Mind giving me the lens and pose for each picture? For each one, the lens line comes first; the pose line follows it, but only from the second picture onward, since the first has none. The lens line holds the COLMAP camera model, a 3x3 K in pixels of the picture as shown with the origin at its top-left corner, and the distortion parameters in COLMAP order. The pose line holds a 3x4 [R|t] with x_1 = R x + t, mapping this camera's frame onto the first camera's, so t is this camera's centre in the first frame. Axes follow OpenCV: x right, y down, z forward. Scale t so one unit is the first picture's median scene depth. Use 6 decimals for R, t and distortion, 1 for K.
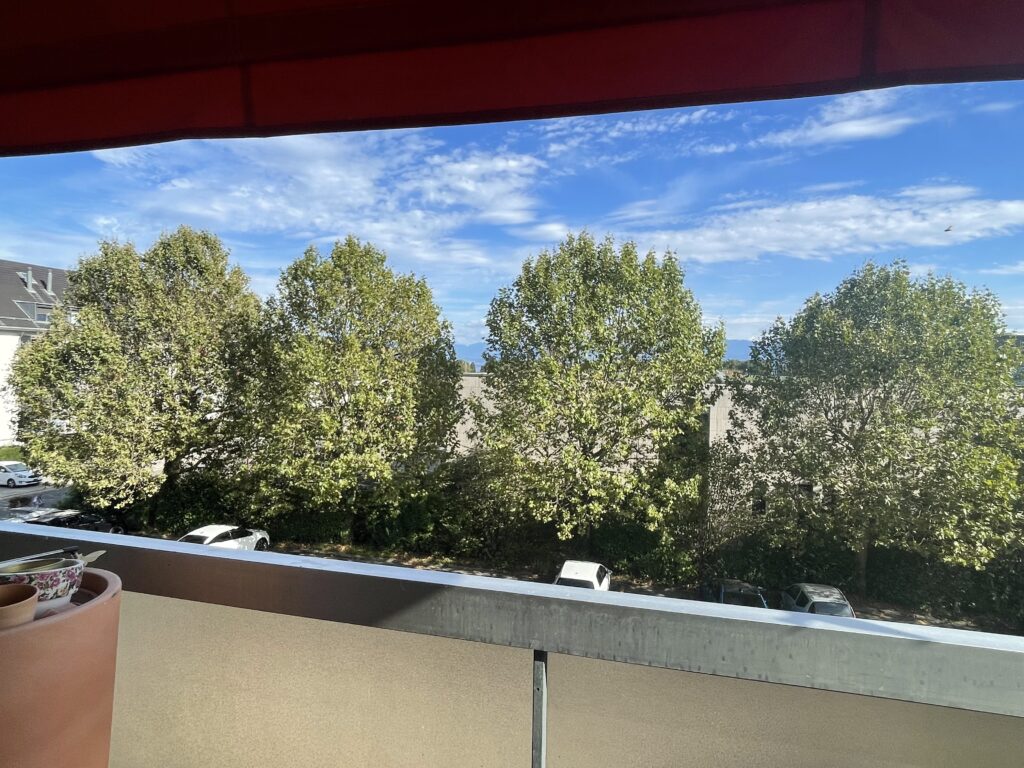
lens RADIAL K [[628.4, 0, 507.5], [0, 628.4, 390.8], [0, 0, 1]] dist [0.003836, -0.009089]
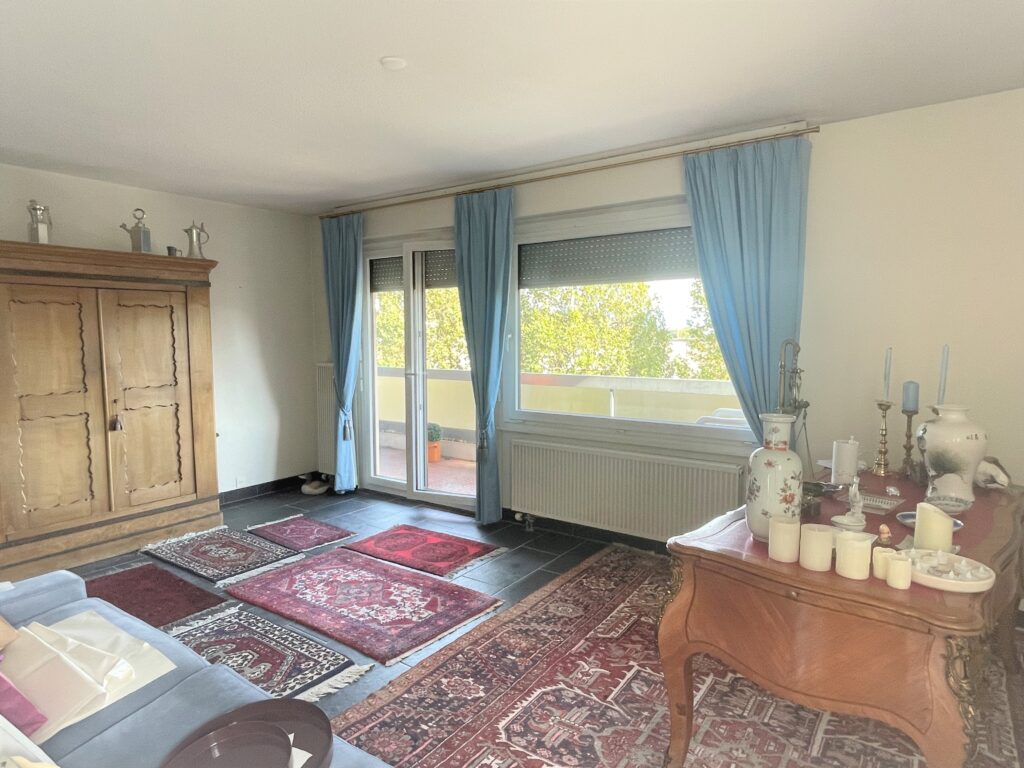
lens RADIAL K [[628.4, 0, 507.5], [0, 628.4, 386.8], [0, 0, 1]] dist [0.003836, -0.009089]
pose [[0.938833, 0.002980, -0.344359, 0.048020], [0.012837, 0.998965, 0.043643, 0.007816], [0.344132, -0.045394, 0.937823, -0.196377]]
